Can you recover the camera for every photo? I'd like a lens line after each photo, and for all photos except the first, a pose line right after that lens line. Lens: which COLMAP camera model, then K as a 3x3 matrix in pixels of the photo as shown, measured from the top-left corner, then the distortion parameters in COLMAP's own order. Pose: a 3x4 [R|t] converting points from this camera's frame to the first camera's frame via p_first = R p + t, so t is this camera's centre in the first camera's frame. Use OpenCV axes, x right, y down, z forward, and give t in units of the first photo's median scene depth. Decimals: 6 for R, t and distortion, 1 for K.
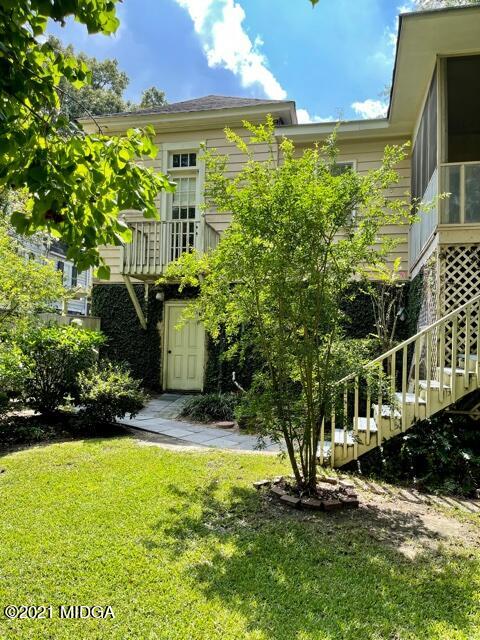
lens RADIAL K [[488.0, 0, 239.9], [0, 488.0, 322.0], [0, 0, 1]] dist [0.082579, -0.091082]
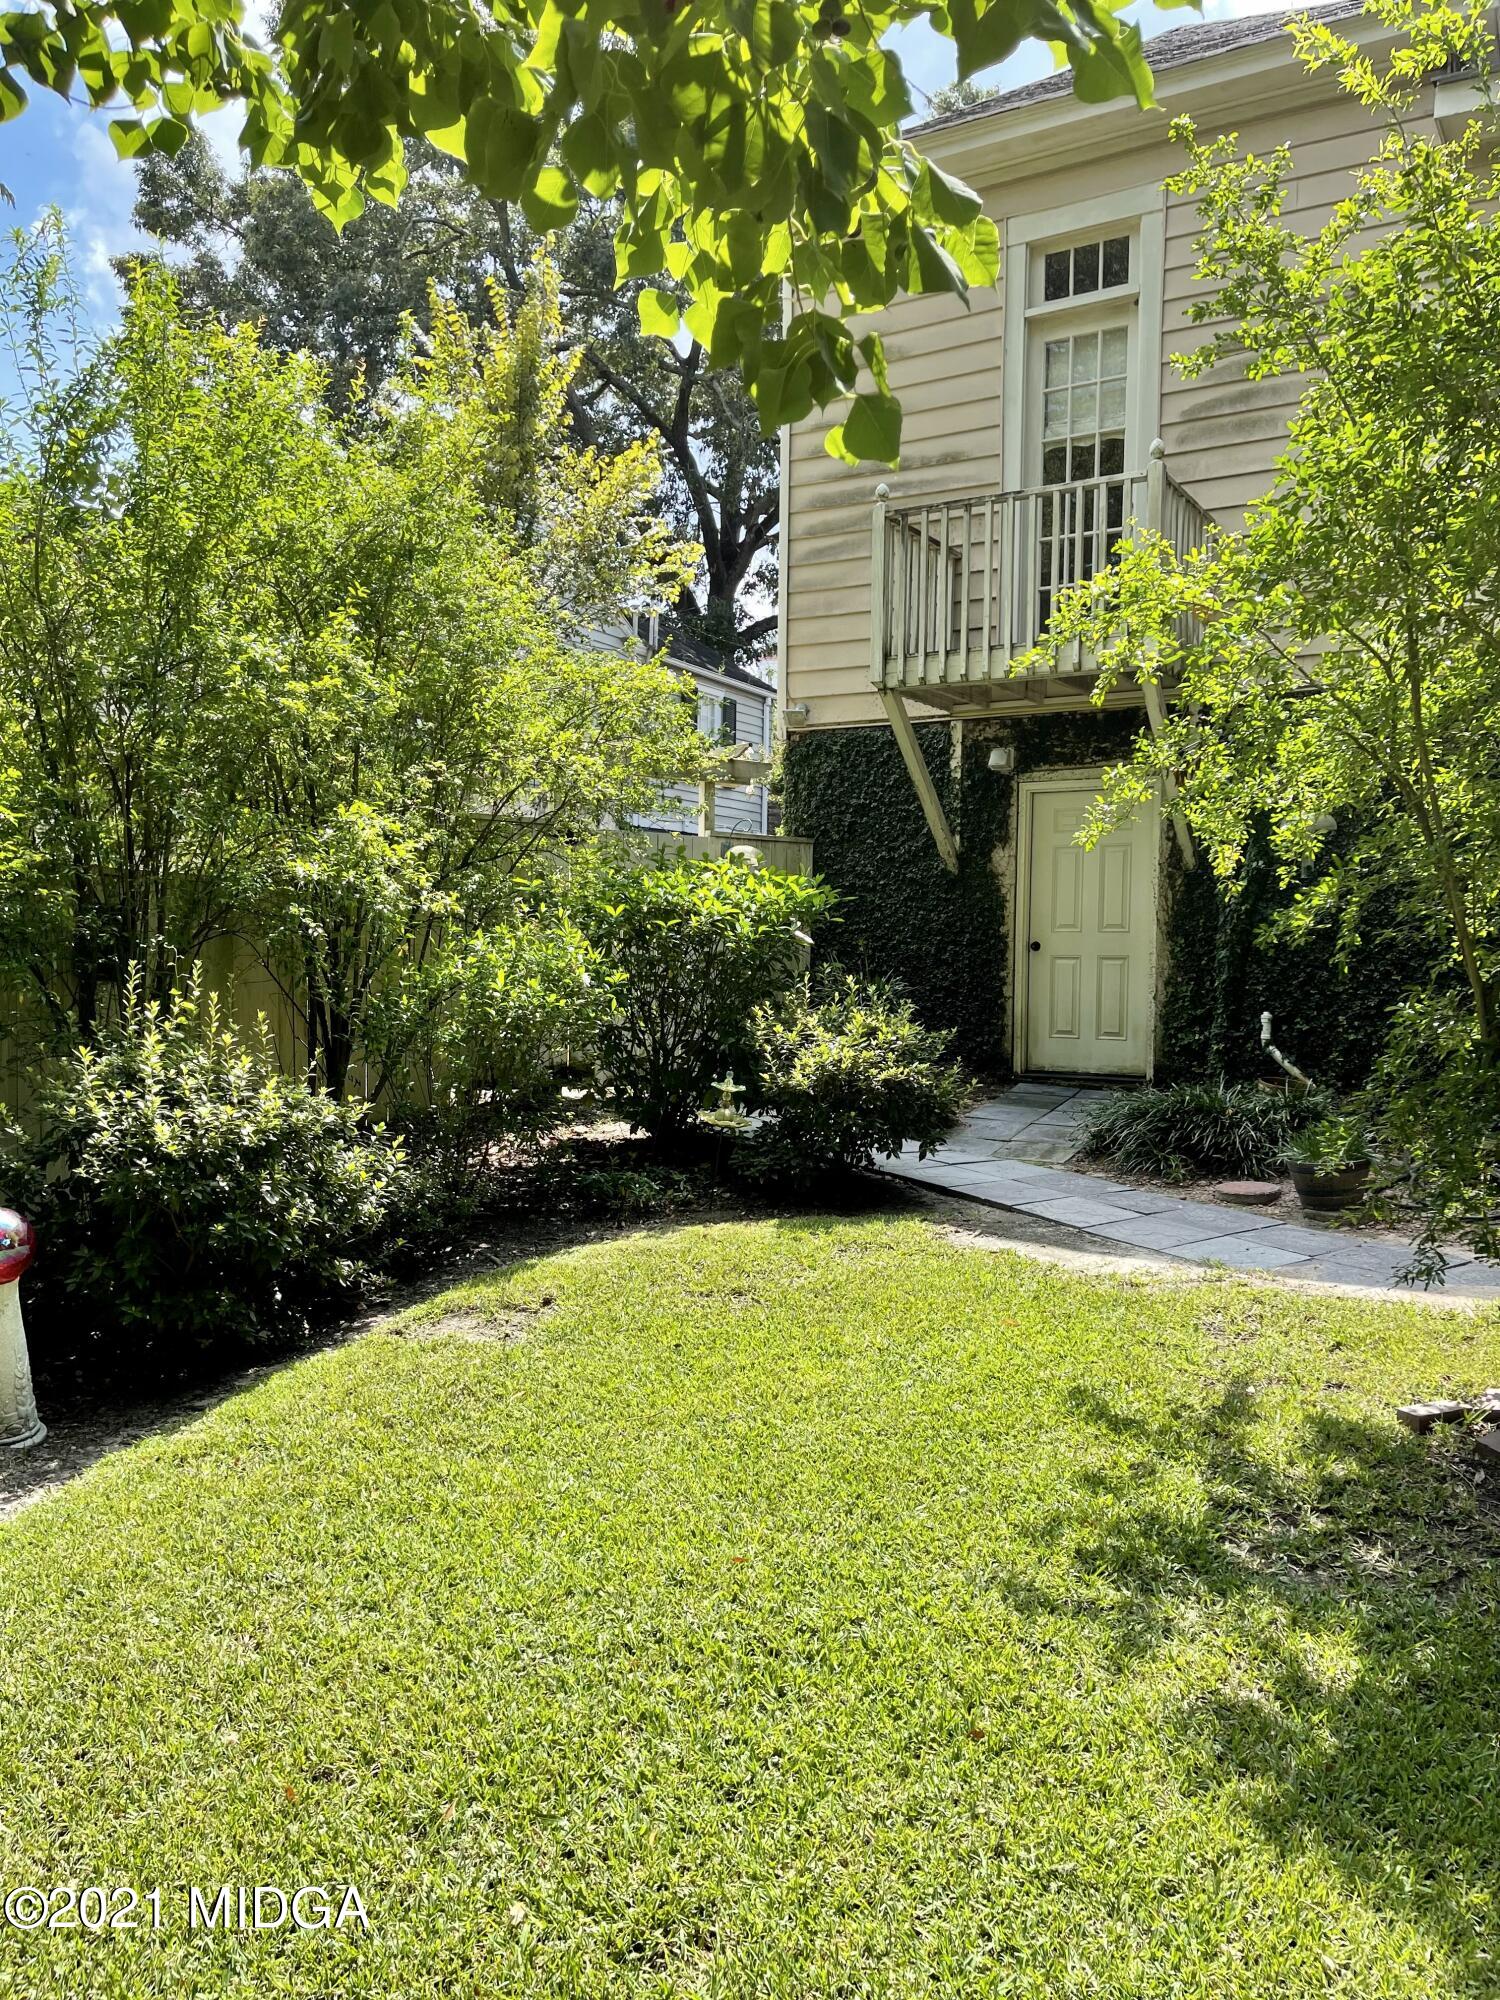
lens RADIAL K [[1525.0, 0, 743.1], [0, 1525.0, 997.7], [0, 0, 1]] dist [0.082579, -0.091082]
pose [[0.949630, -0.003891, -0.313348, -0.050206], [0.029677, 0.996546, 0.077565, 0.035374], [0.311964, -0.082957, 0.946465, 0.132381]]
